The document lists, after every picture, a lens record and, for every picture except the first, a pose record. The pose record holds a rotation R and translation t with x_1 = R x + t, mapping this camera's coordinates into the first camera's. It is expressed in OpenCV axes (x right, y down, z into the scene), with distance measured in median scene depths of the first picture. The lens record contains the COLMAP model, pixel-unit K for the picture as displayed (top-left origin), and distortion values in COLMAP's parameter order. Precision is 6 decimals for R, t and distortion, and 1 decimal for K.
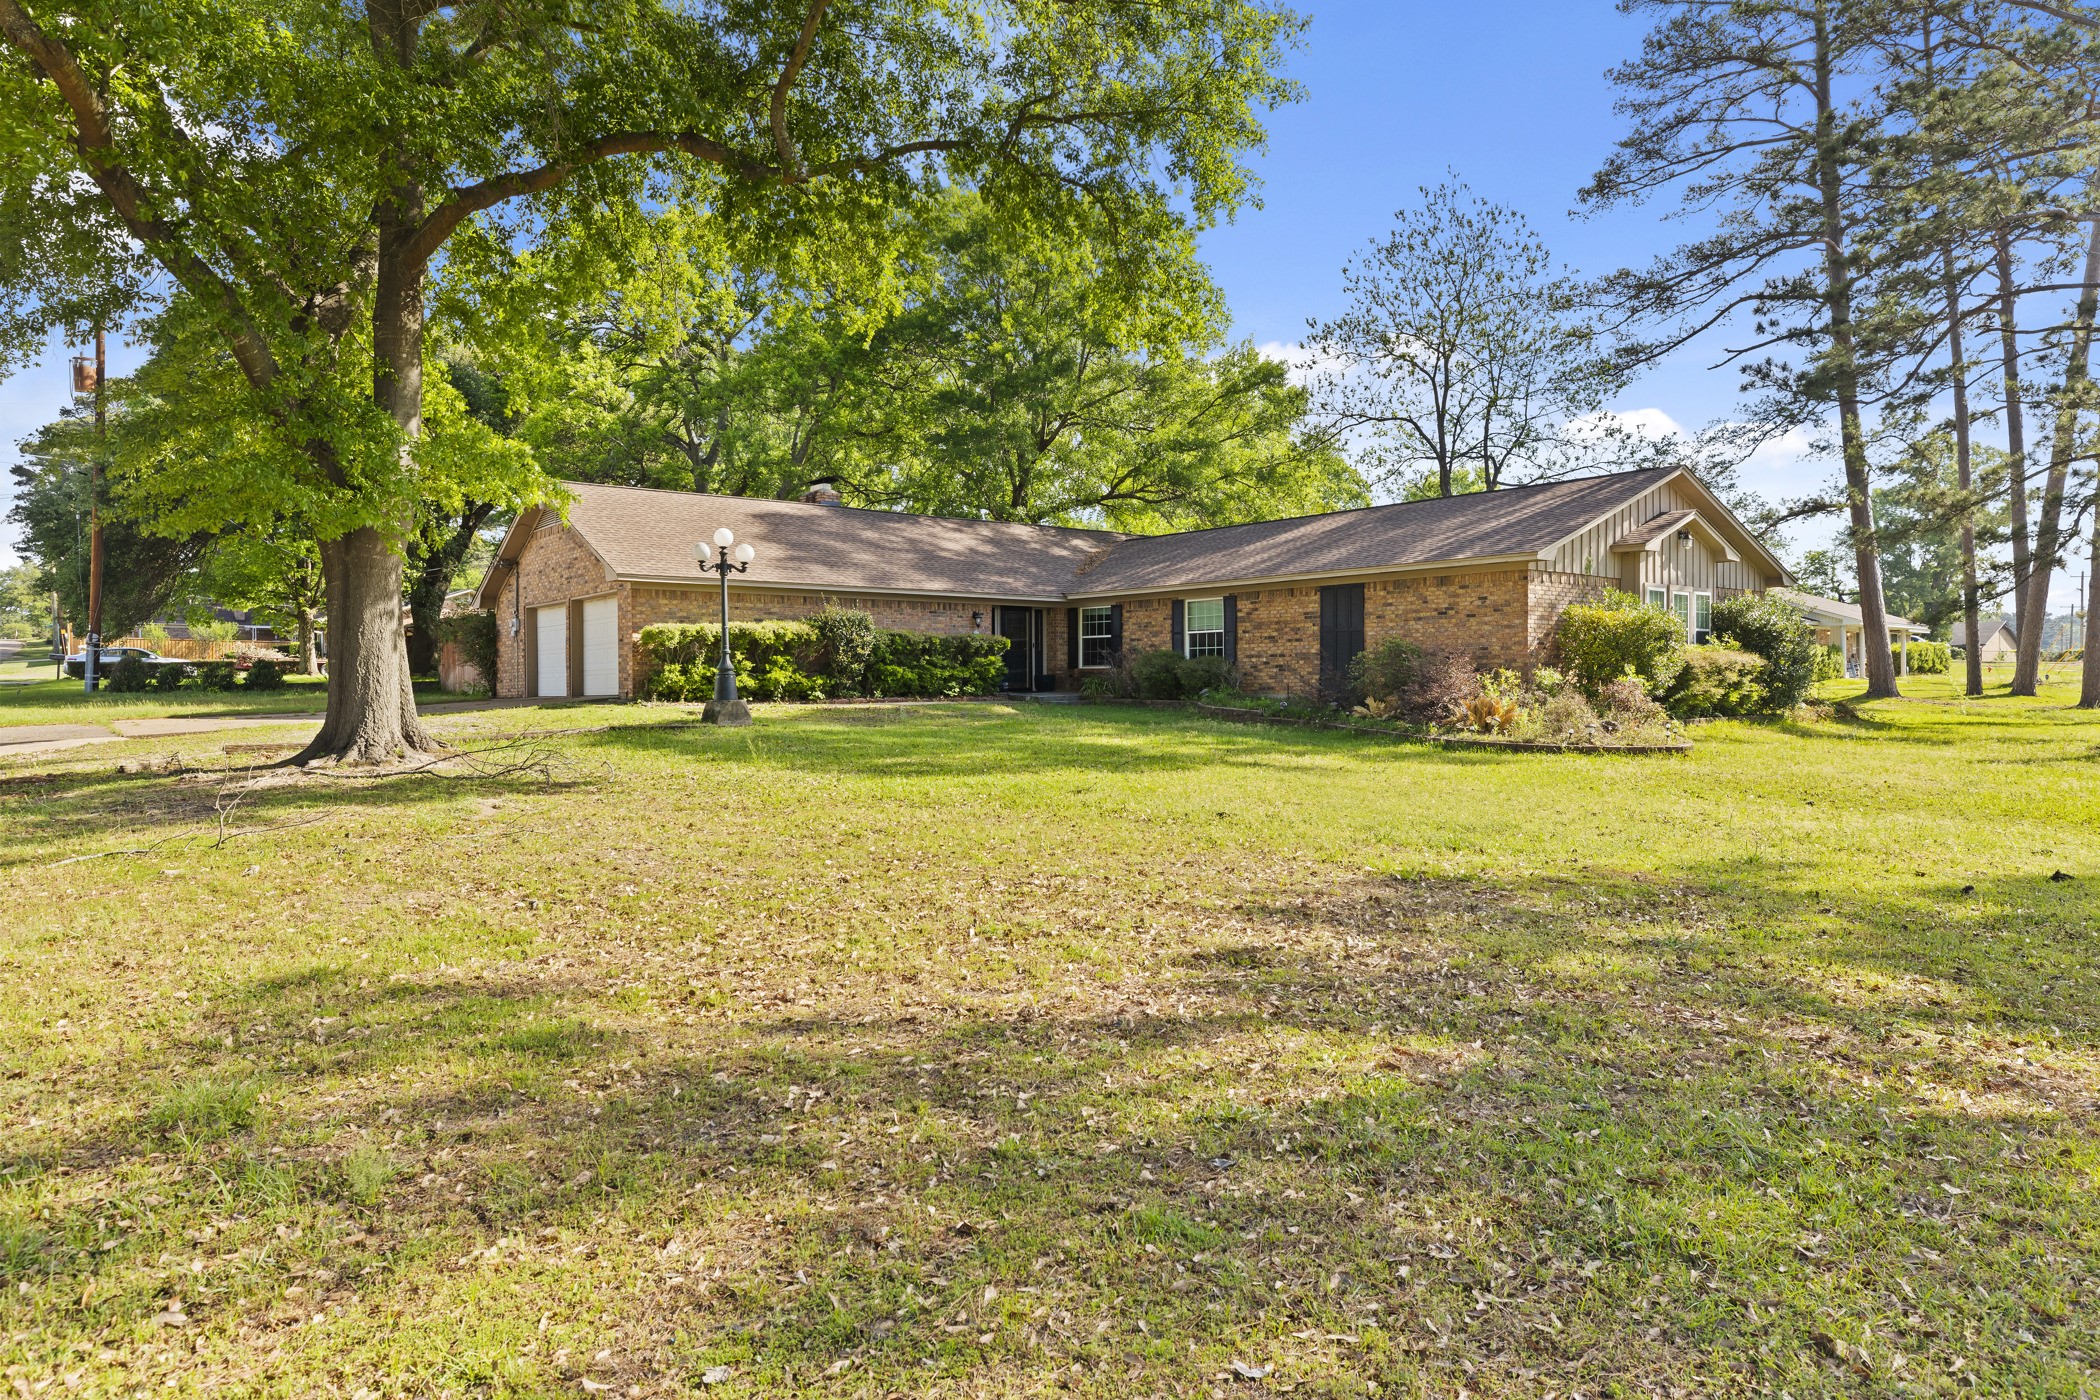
lens RADIAL K [[1378.8, 0, 1048.8], [0, 1378.8, 703.0], [0, 0, 1]] dist [0.006251, -0.001132]
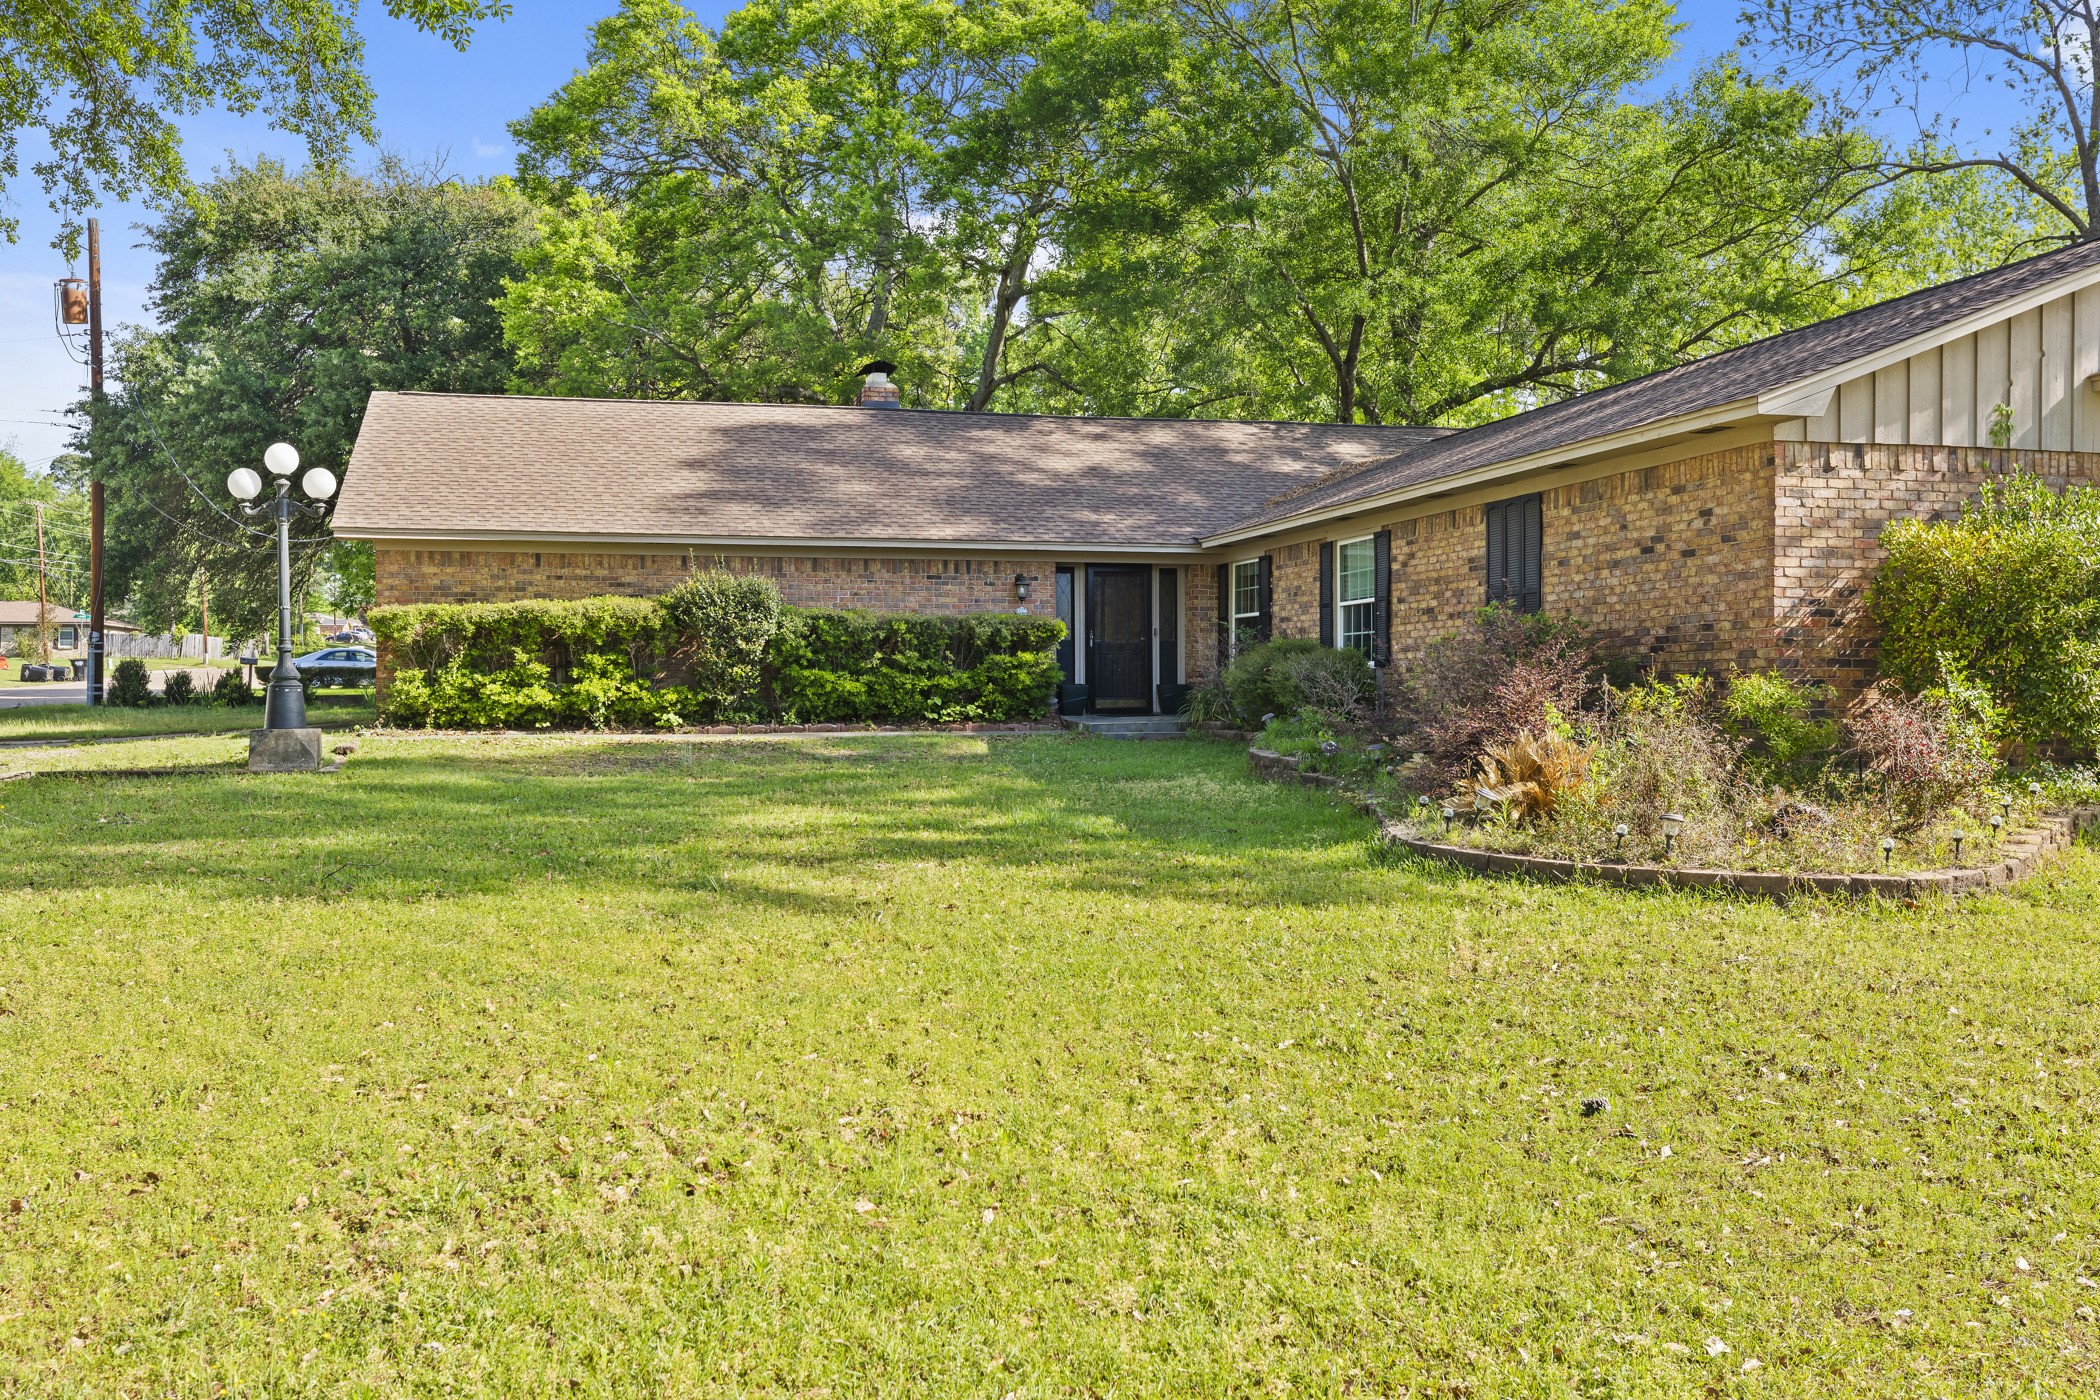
lens RADIAL K [[1971.7, 0, 1050.8], [0, 1971.7, 696.0], [0, 0, 1]] dist [-0.006708, 0.000000]
pose [[0.898033, 0.002609, -0.439921, 0.354319], [-0.007668, 0.999923, -0.009723, -0.008754], [0.439861, 0.012104, 0.897984, 0.301232]]
